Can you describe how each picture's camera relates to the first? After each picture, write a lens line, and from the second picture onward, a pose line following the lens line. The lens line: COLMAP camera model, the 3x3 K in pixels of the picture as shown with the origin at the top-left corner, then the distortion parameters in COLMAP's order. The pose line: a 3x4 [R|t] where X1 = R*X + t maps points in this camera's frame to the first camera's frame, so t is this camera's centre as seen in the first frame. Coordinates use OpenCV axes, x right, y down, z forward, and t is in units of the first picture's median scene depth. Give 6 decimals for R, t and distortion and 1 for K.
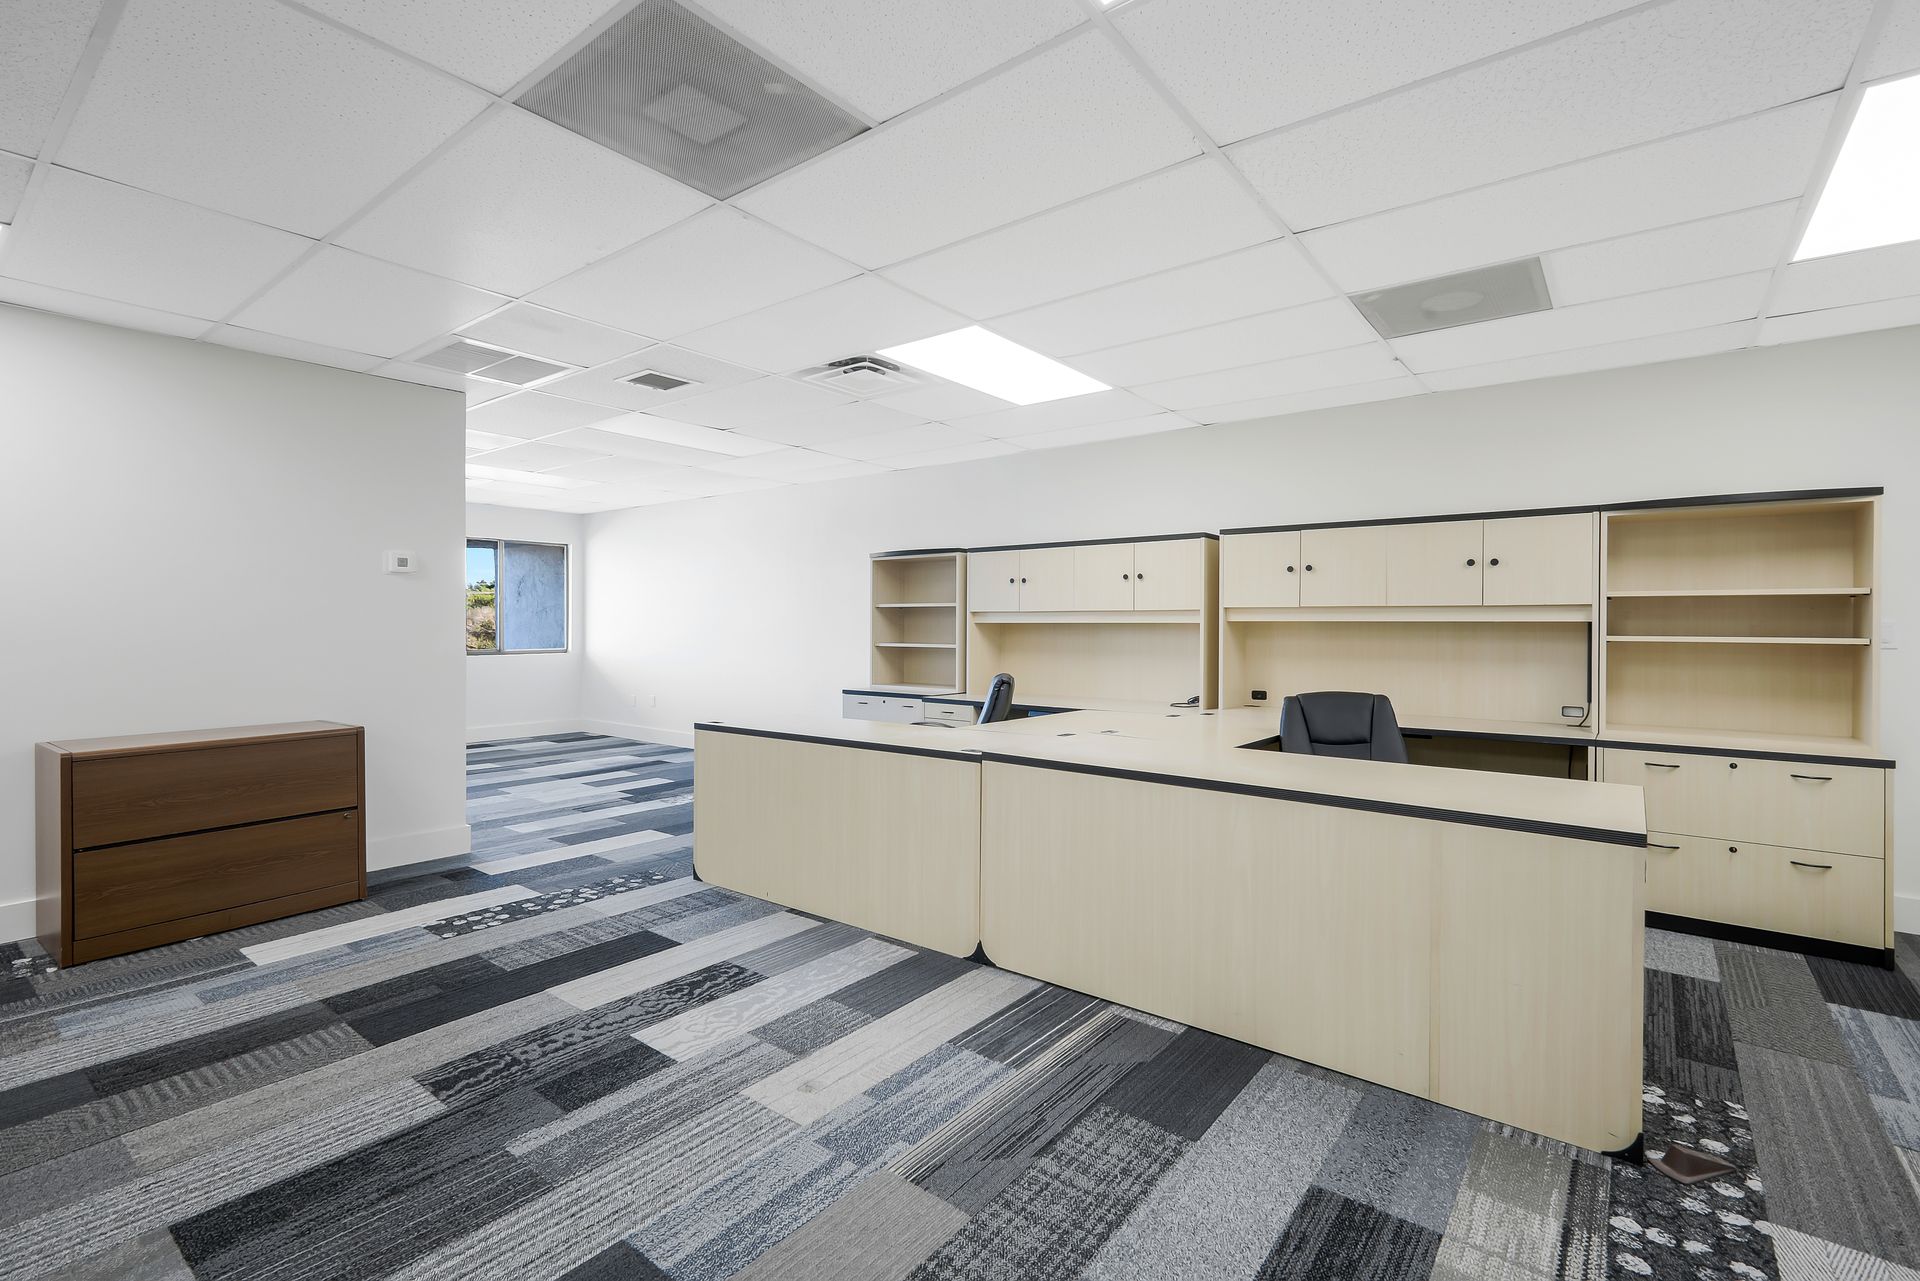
lens RADIAL K [[866.9, 0, 967.0], [0, 866.9, 629.9], [0, 0, 1]] dist [0.009712, -0.000184]
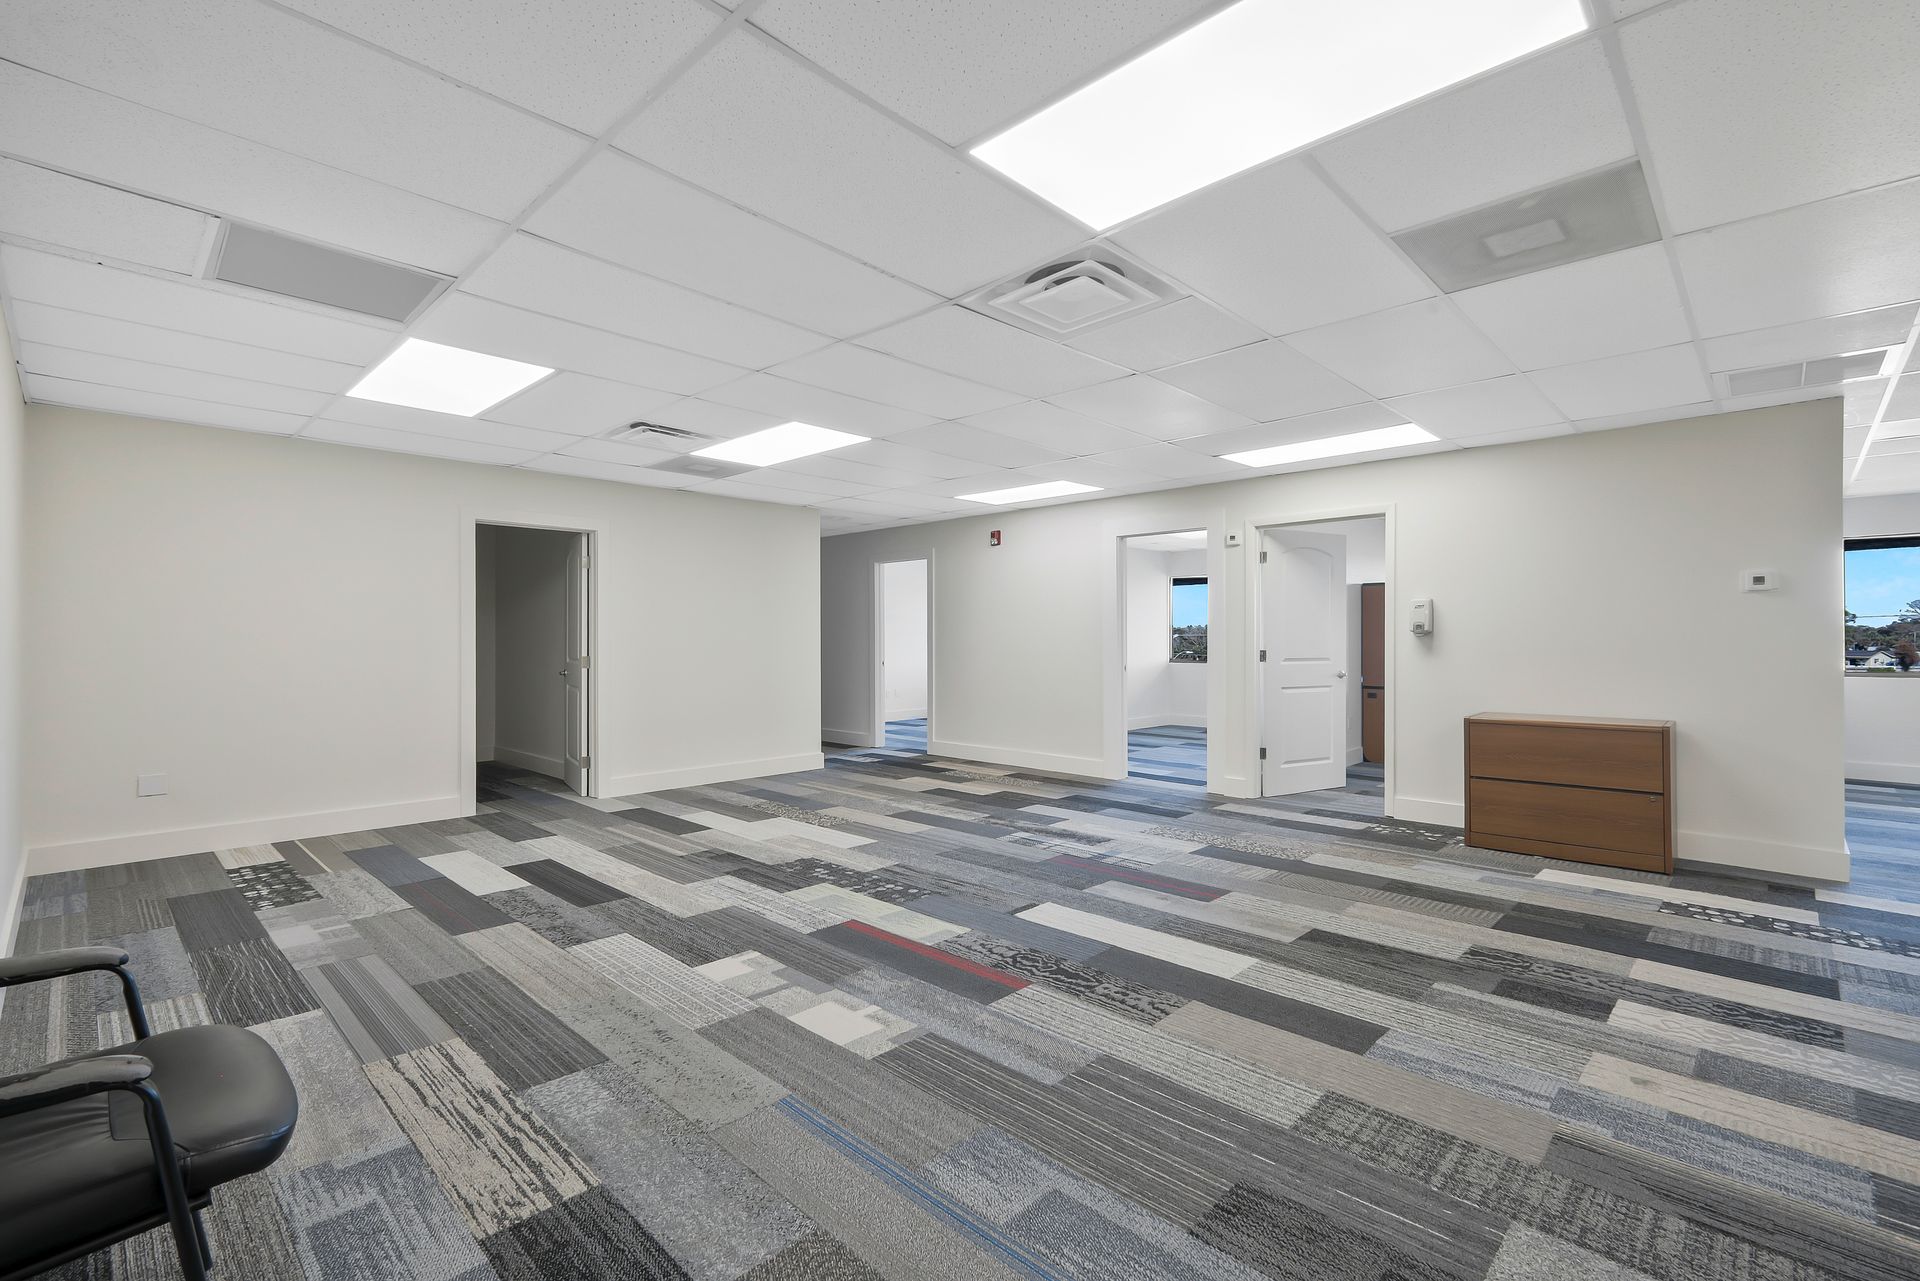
lens RADIAL K [[845.3, 0, 949.6], [0, 845.3, 643.6], [0, 0, 1]] dist [-0.000920, -0.000226]
pose [[-0.117176, 0.004880, -0.993099, 0.677373], [-0.007656, 0.999954, 0.005817, -0.000133], [0.993082, 0.008285, -0.117133, 0.212397]]
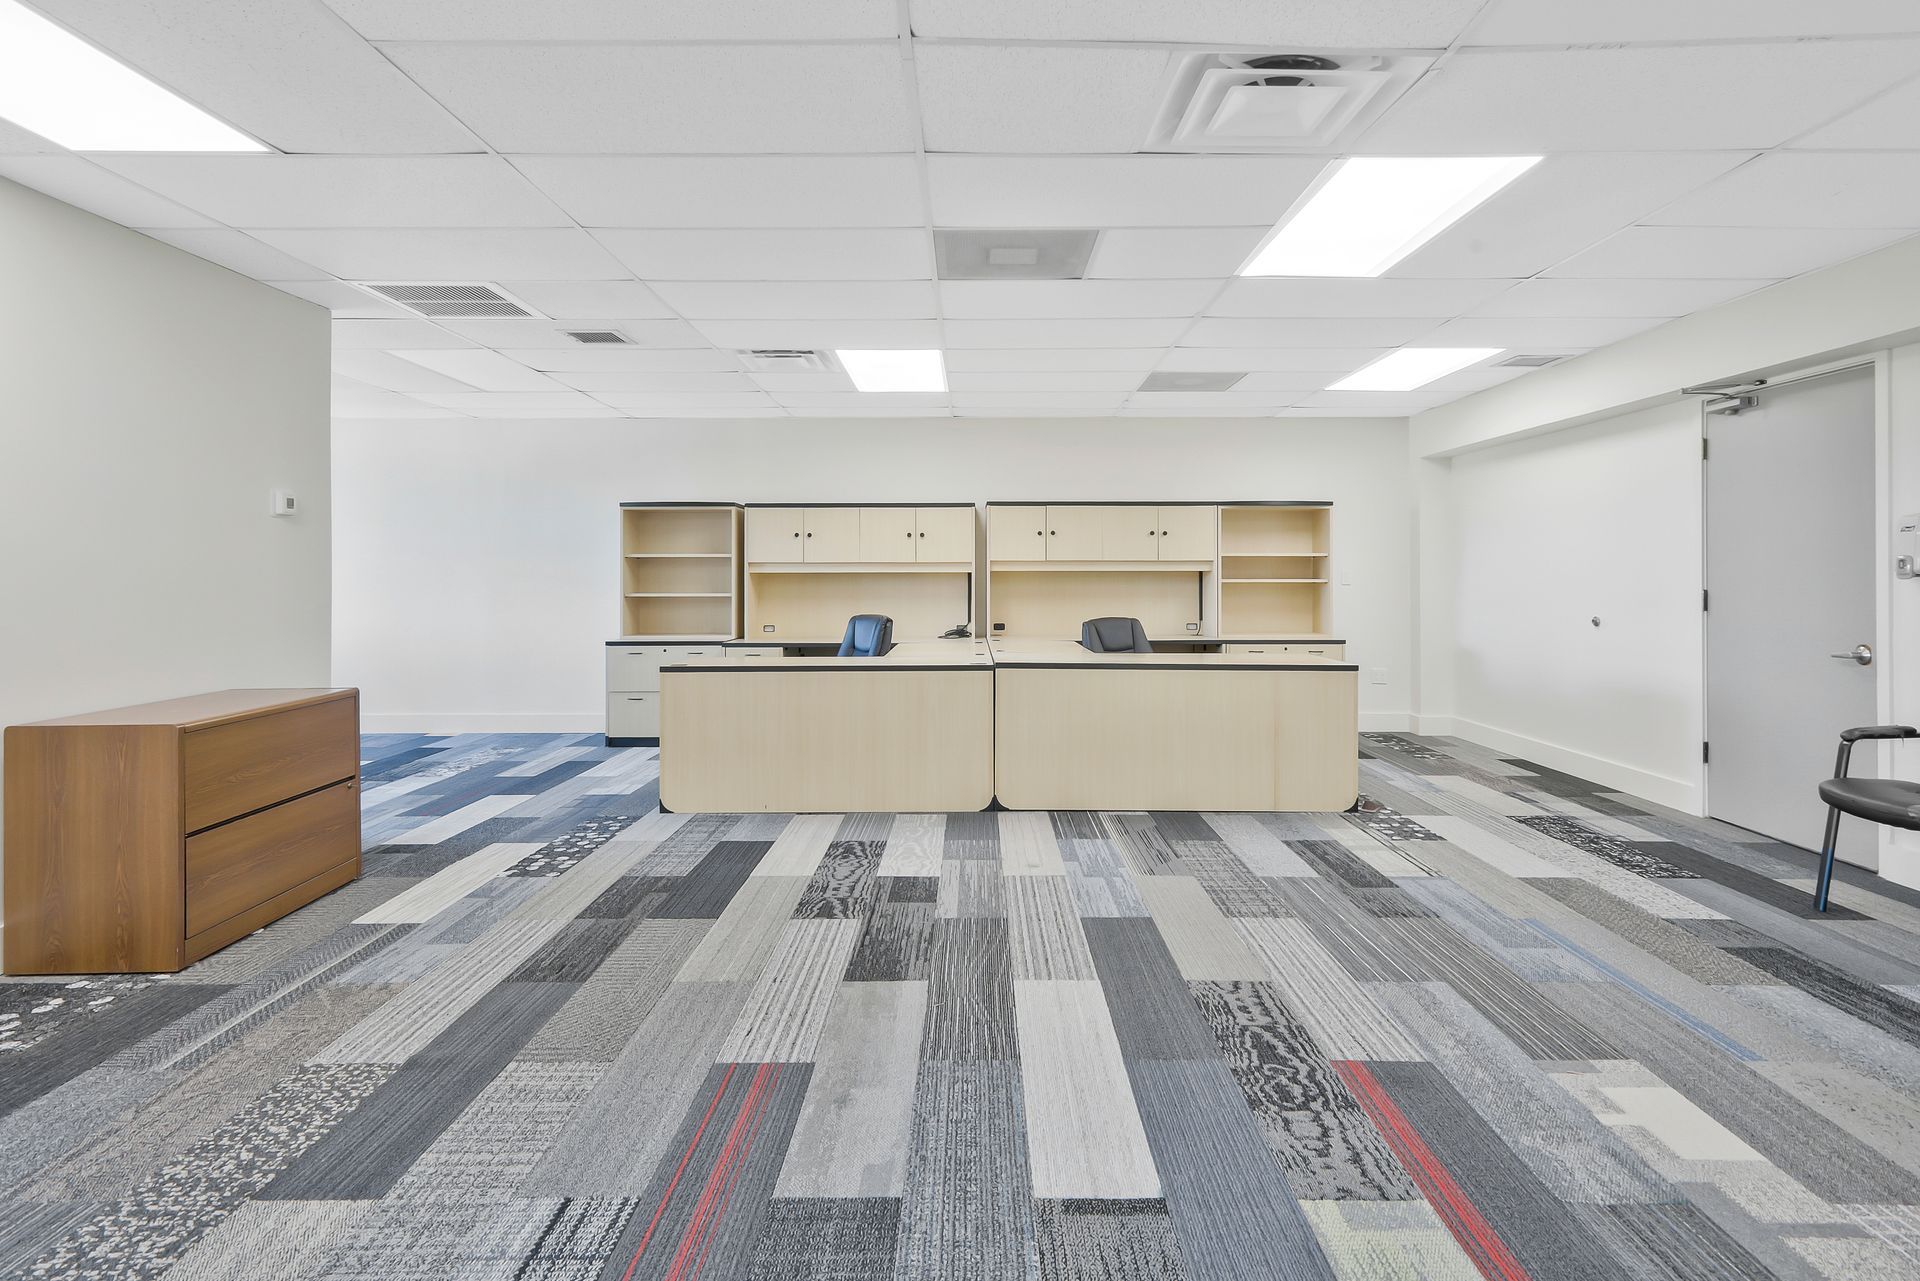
lens RADIAL K [[972.1, 0, 982.9], [0, 972.1, 568.0], [0, 0, 1]] dist [-0.000064, 0.001985]
pose [[0.787916, 0.000748, 0.615782, -0.992173], [0.008354, 0.999894, -0.011905, 0.004838], [-0.615725, 0.014525, 0.787827, -0.251383]]
